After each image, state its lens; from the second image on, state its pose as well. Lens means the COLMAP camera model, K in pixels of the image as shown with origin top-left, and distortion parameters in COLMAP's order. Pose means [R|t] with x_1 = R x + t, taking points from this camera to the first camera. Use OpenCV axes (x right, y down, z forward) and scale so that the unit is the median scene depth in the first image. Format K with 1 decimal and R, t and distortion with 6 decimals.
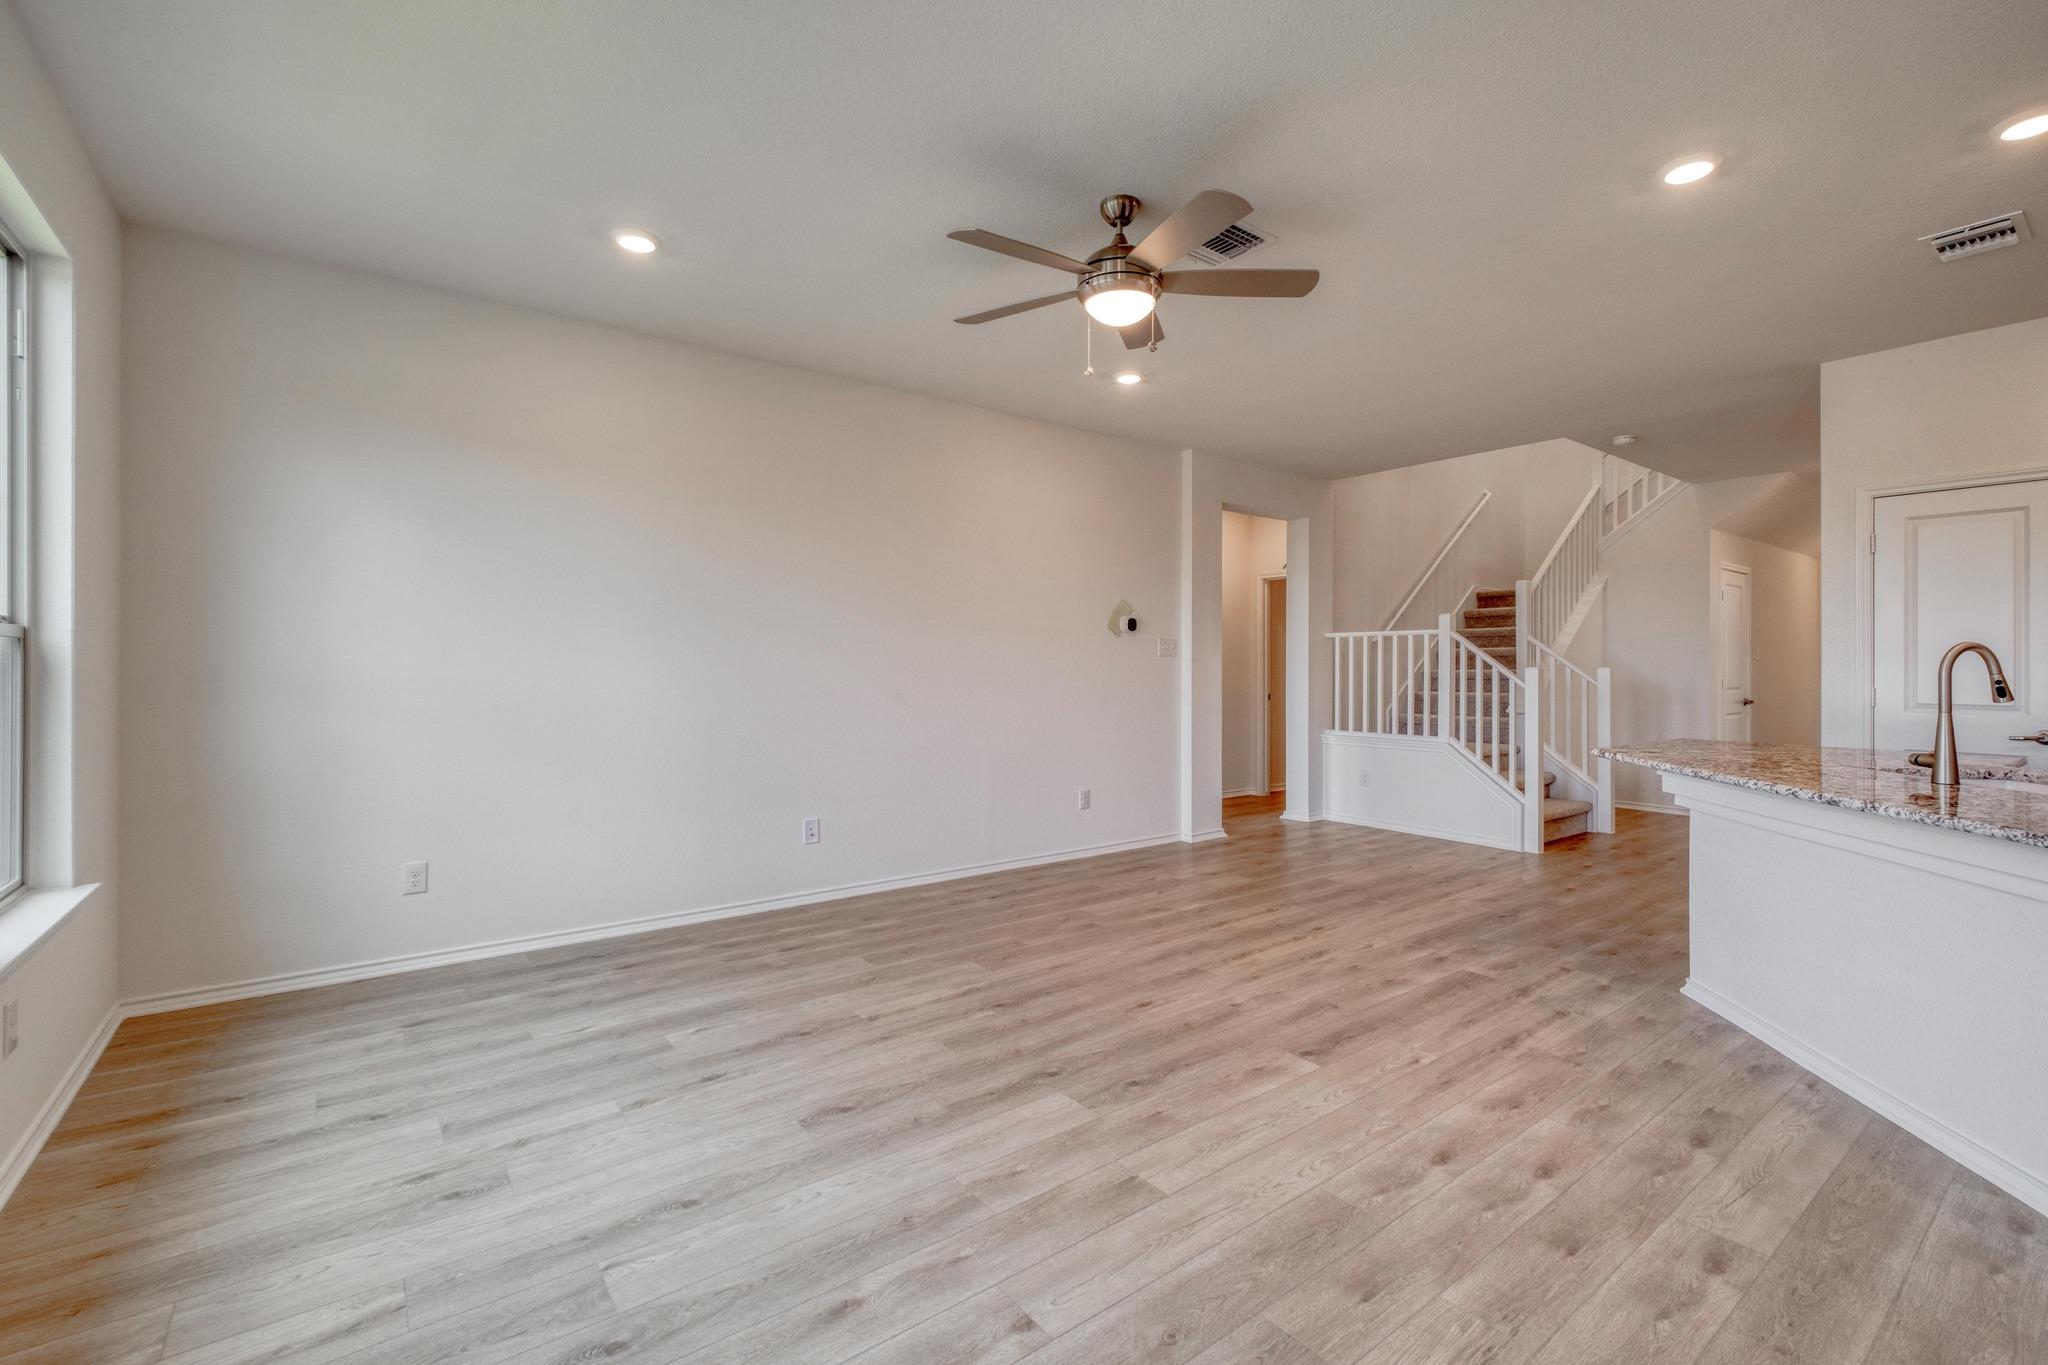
lens RADIAL K [[888.6, 0, 1024.0], [0, 888.6, 682.5], [0, 0, 1]] dist [0.018874, -0.013388]
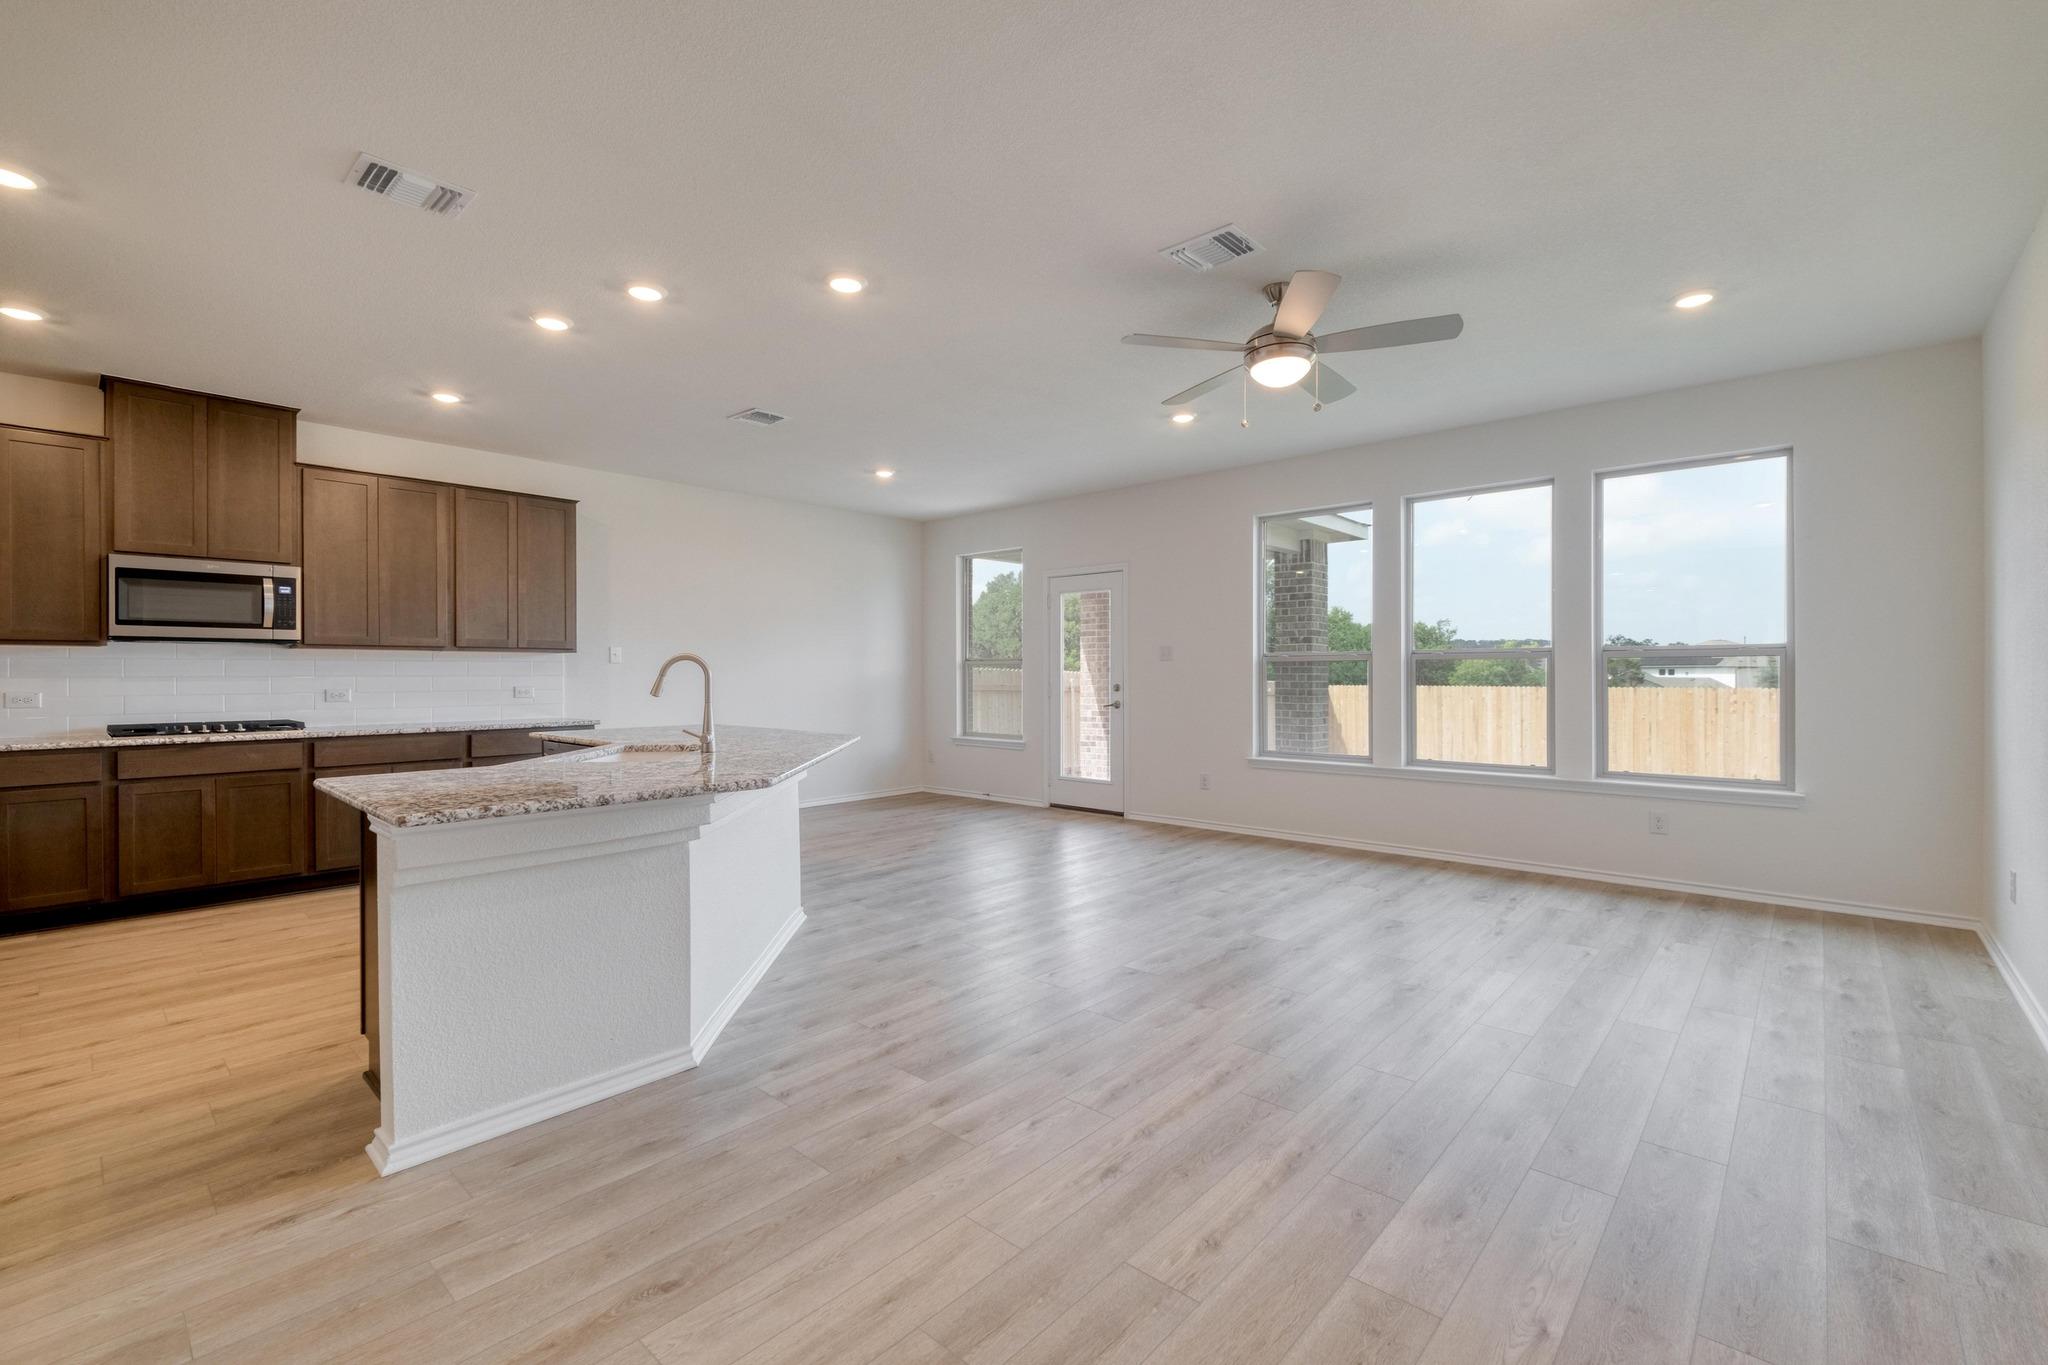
lens RADIAL K [[888.6, 0, 1024.0], [0, 888.6, 682.5], [0, 0, 1]] dist [0.018874, -0.013388]
pose [[-0.982971, 0.005384, -0.183680, 0.642738], [0.000205, 0.999602, 0.028208, -0.033738], [0.183759, 0.027690, -0.982581, 2.028580]]
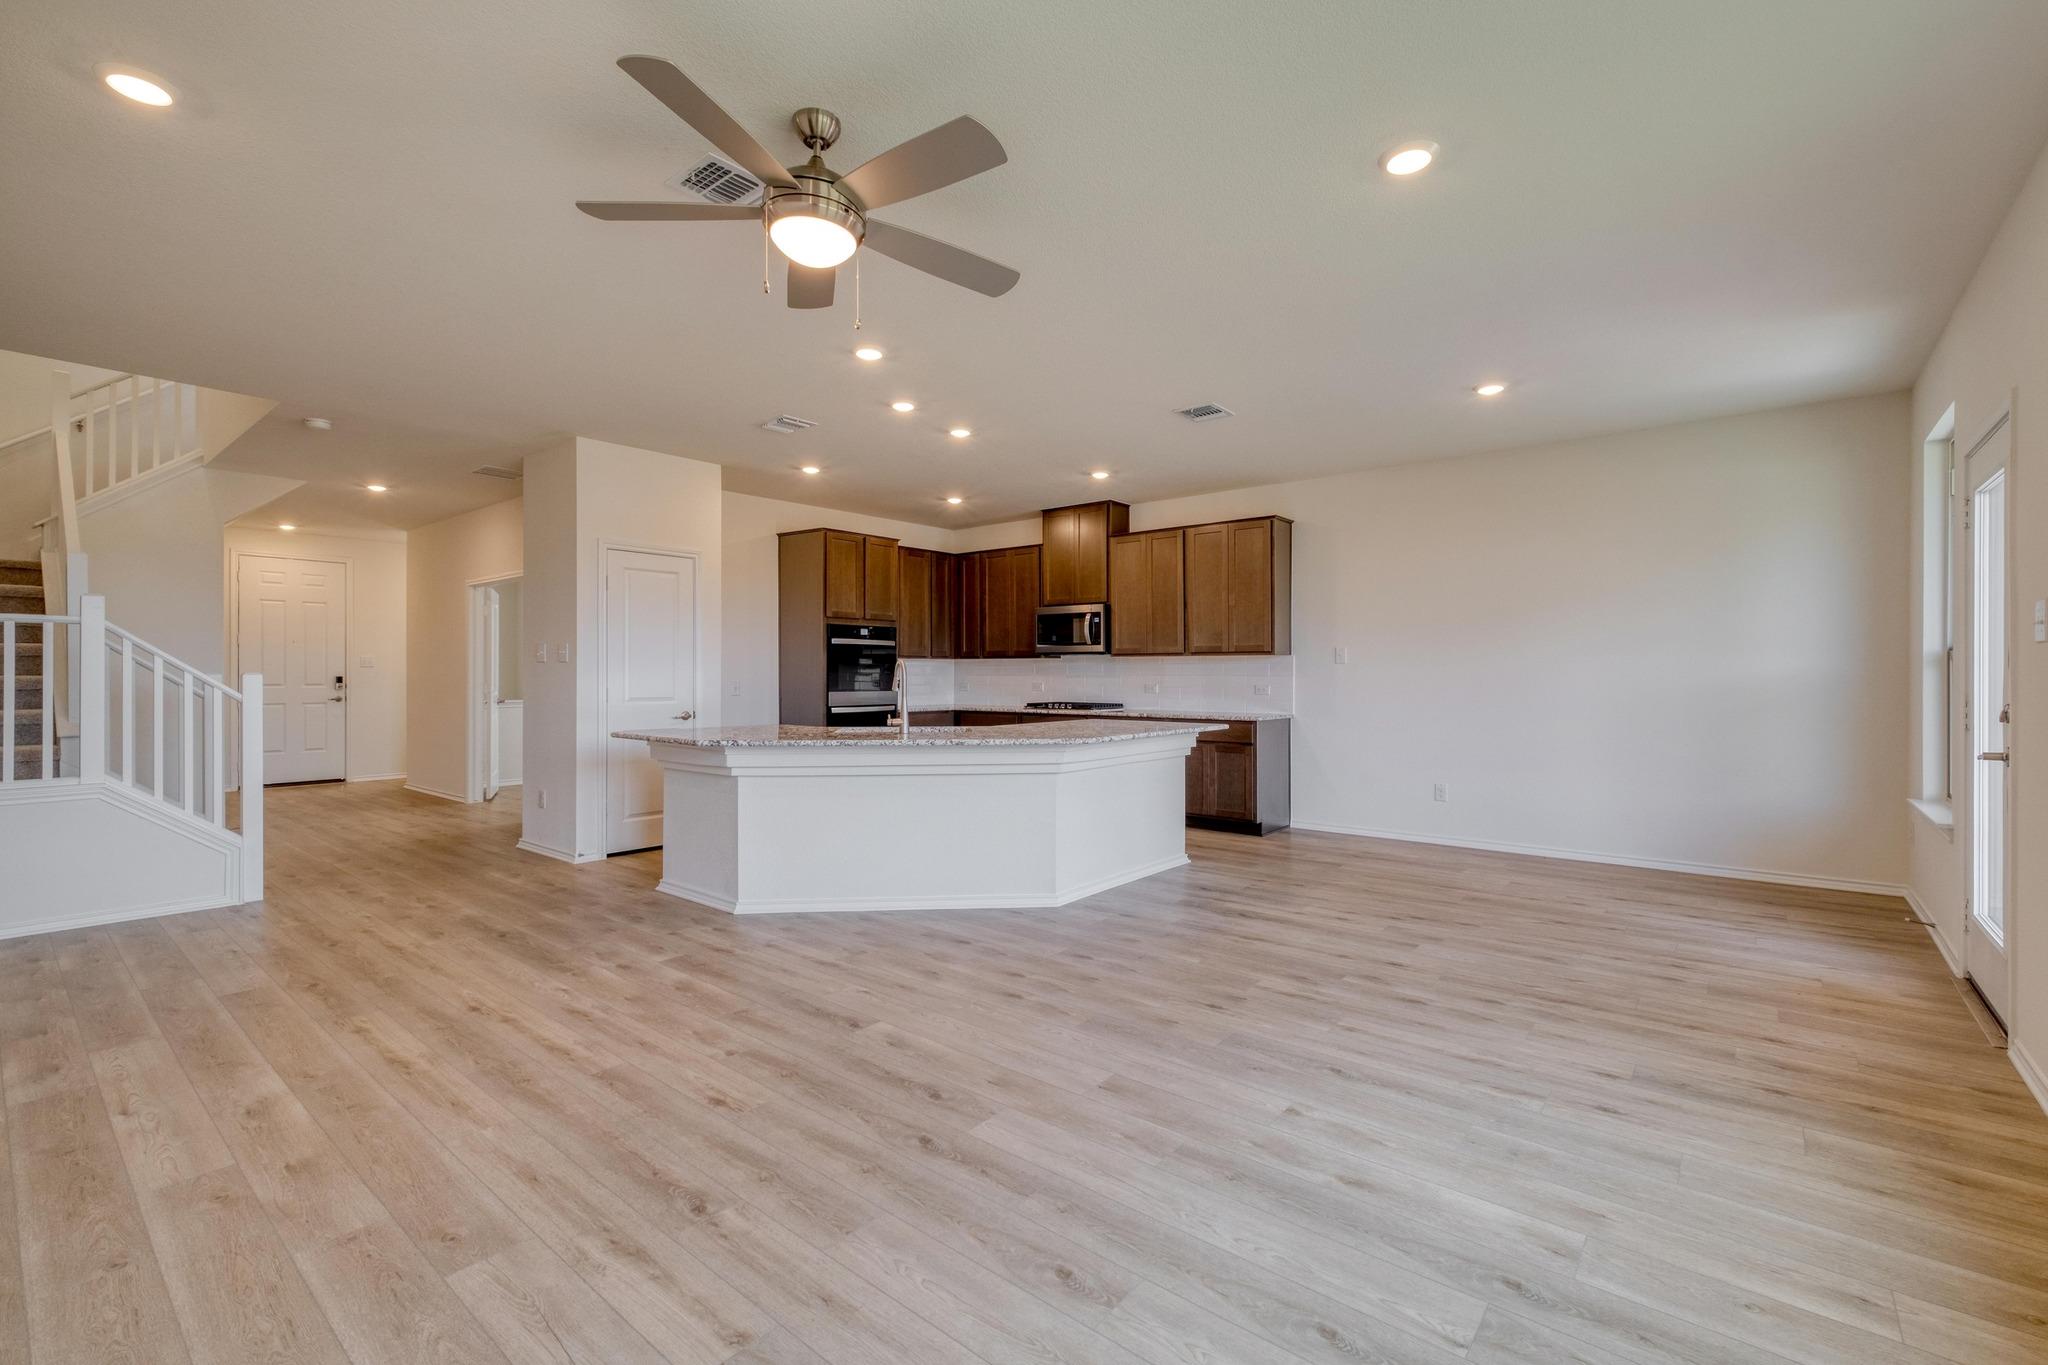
lens RADIAL K [[872.3, 0, 1024.0], [0, 872.3, 682.5], [0, 0, 1]] dist [0.002955, -0.003665]
pose [[-0.226010, -0.010614, 0.974067, -0.710927], [0.017787, 0.999729, 0.015020, -0.019023], [-0.973963, 0.020720, -0.225760, 0.944212]]
